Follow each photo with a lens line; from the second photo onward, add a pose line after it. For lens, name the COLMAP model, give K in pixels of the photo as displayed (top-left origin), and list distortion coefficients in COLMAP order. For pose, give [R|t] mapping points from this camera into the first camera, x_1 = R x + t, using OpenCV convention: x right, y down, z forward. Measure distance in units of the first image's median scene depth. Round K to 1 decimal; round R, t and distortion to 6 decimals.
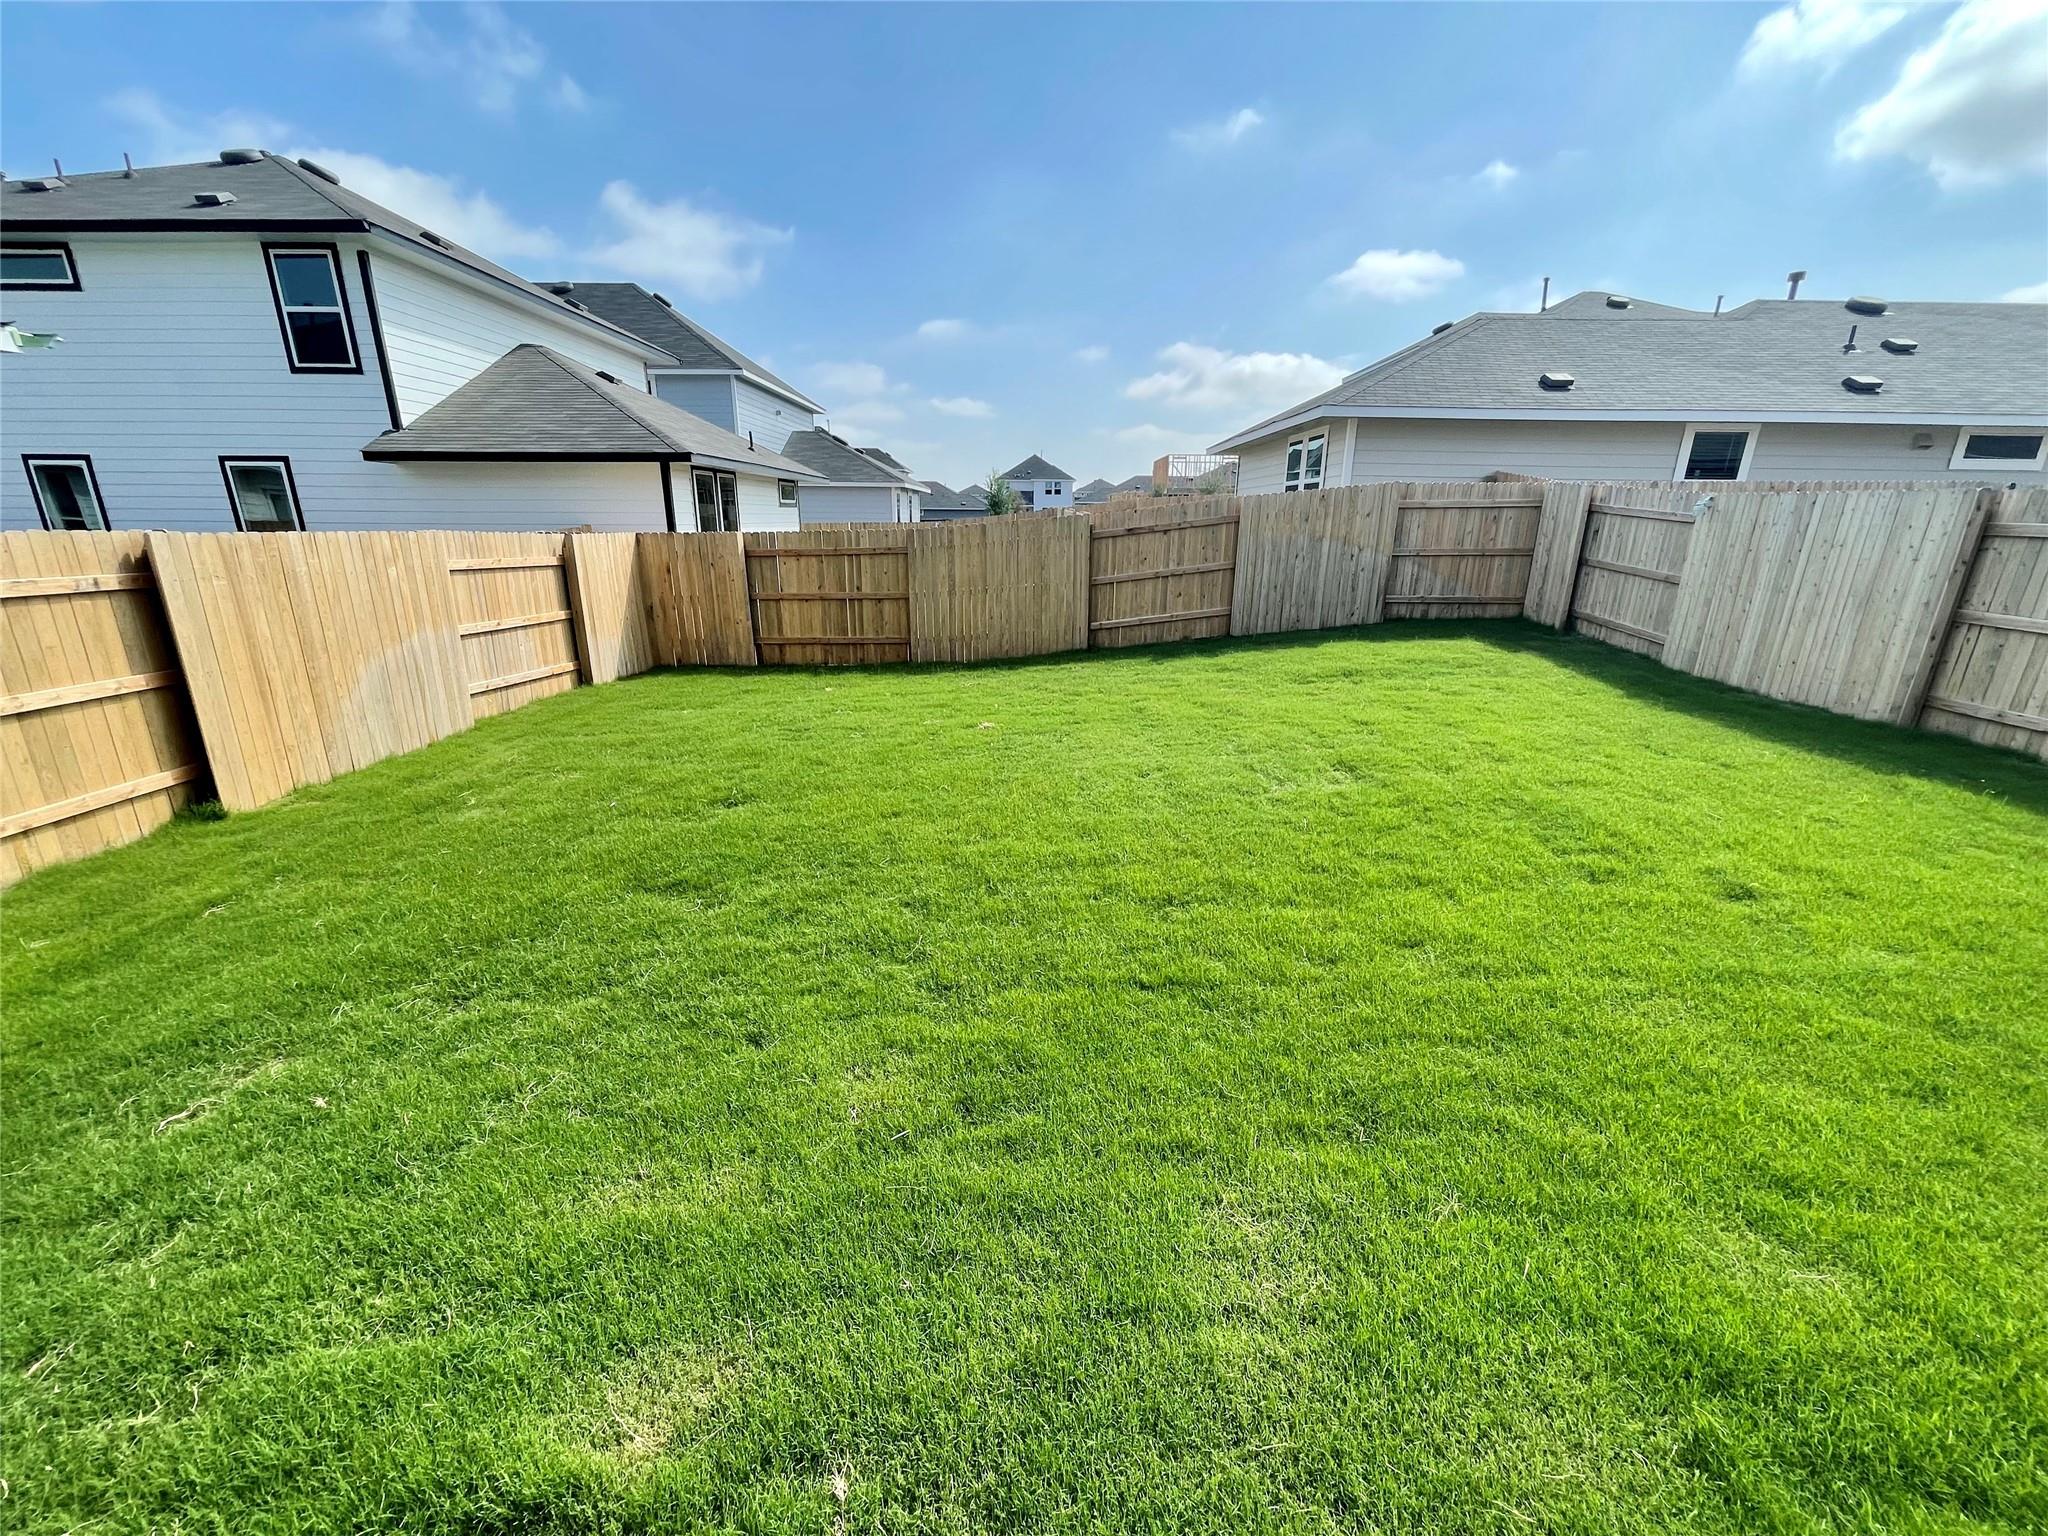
lens RADIAL K [[824.3, 0, 1018.1], [0, 824.3, 776.6], [0, 0, 1]] dist [0.000239, -0.000492]
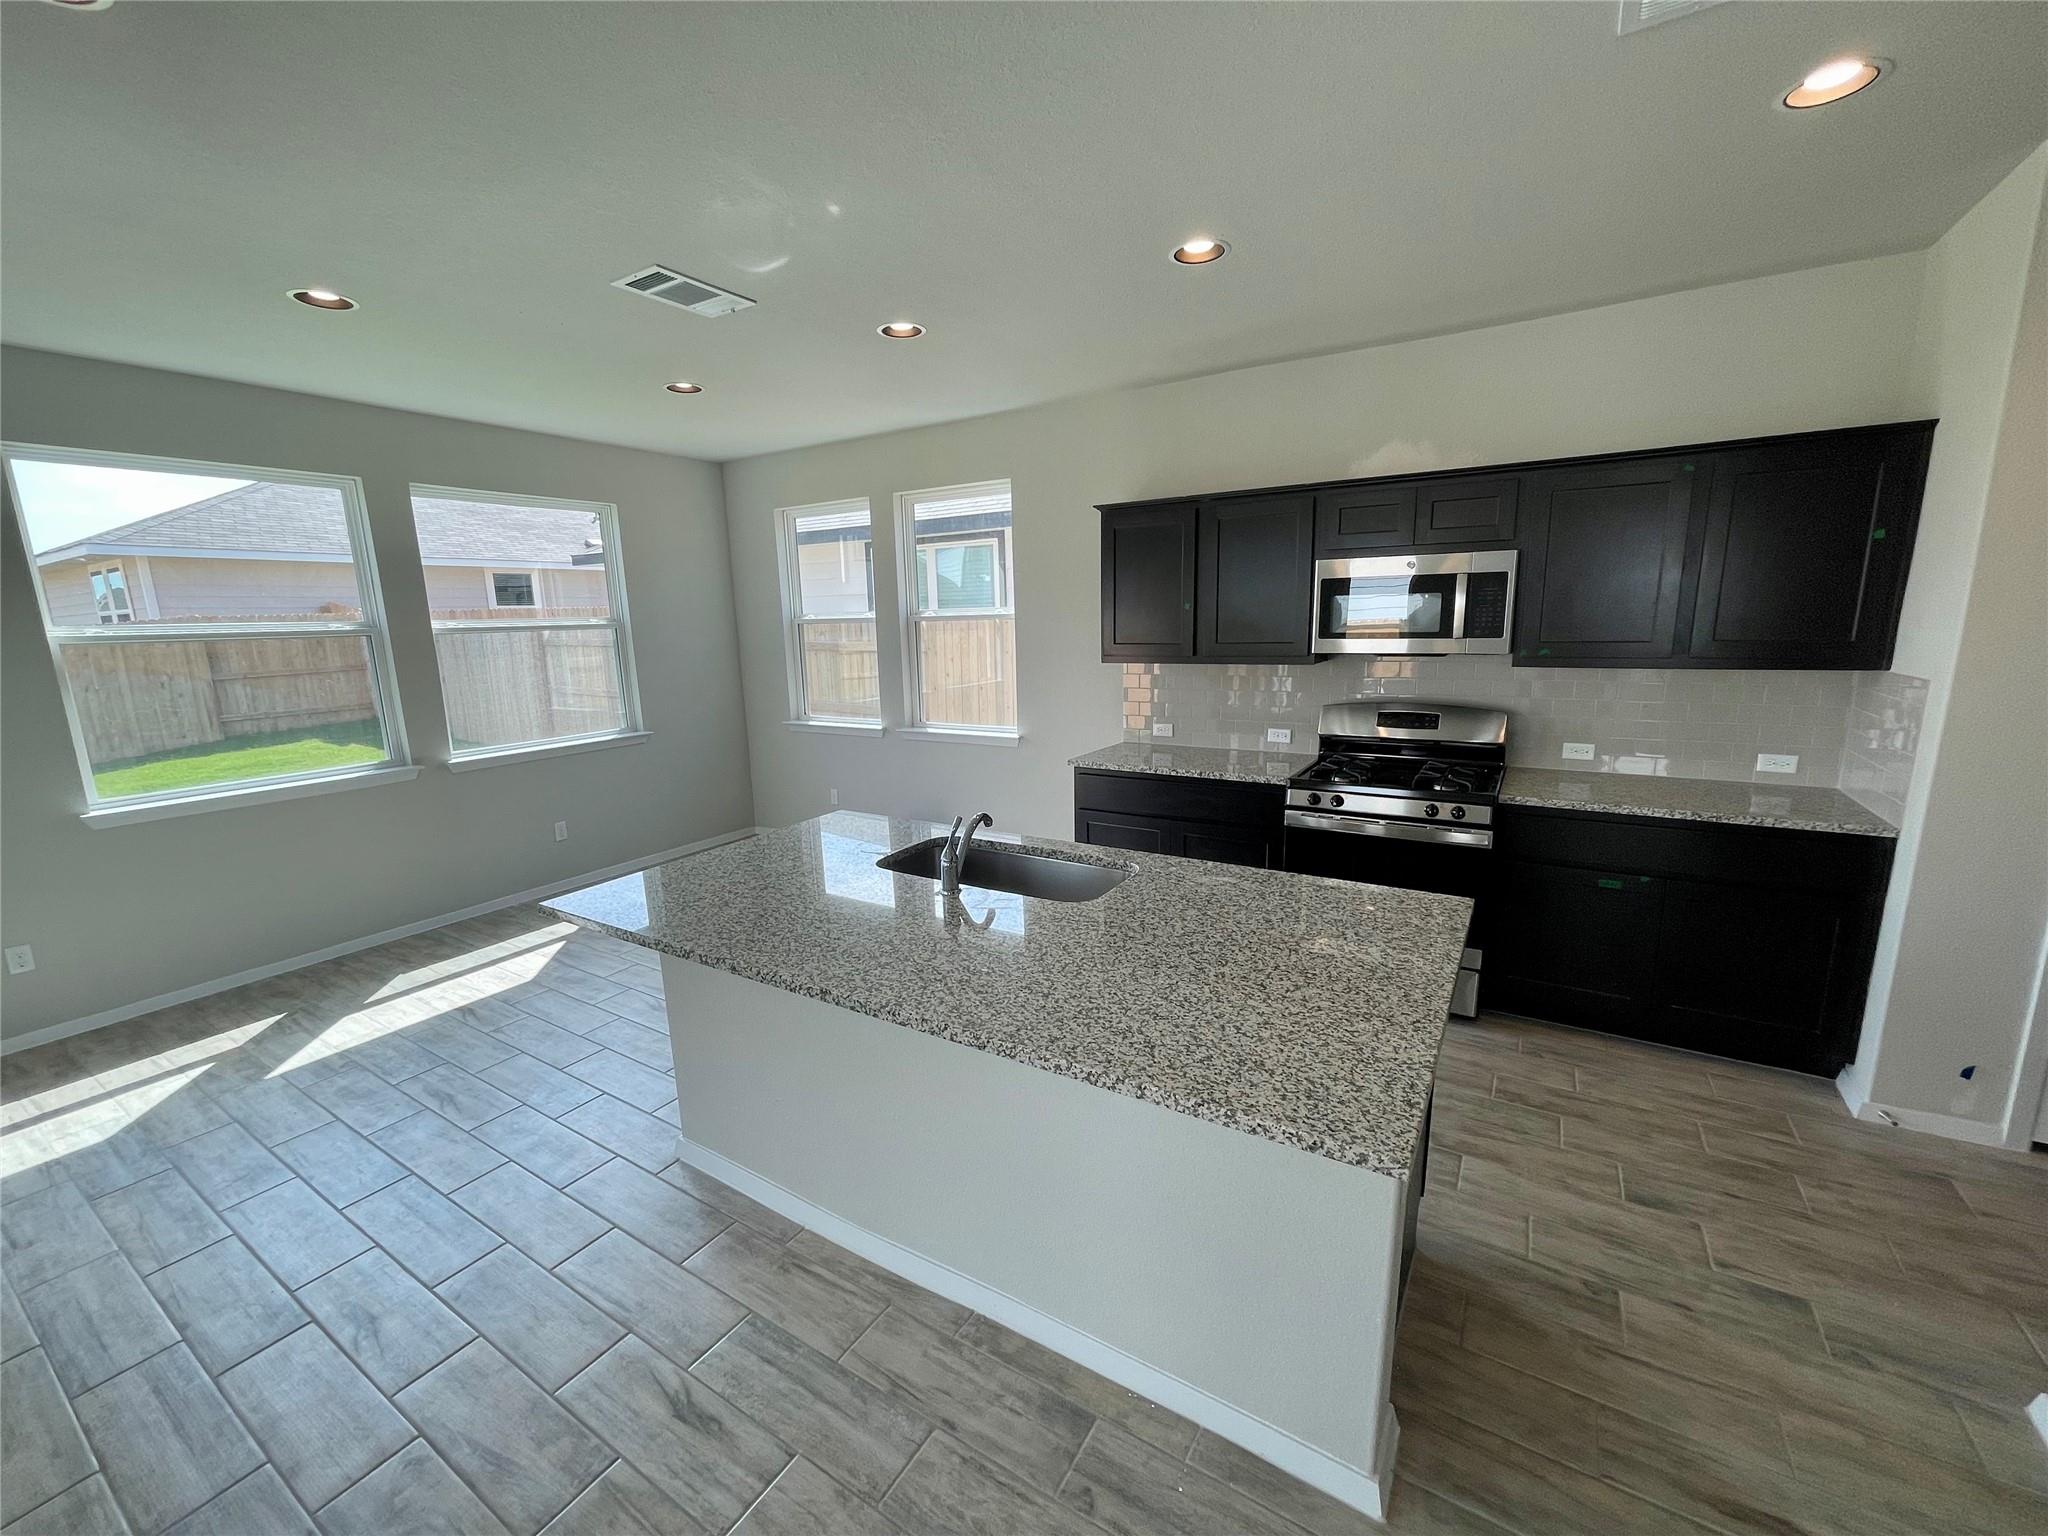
lens RADIAL K [[824.3, 0, 1018.1], [0, 824.3, 776.6], [0, 0, 1]] dist [0.000239, -0.000492]
pose [[0.524755, -0.186304, 0.830616, 0.077019], [0.288197, 0.957017, 0.032582, 0.118123], [-0.800983, 0.222283, 0.555892, -0.405176]]
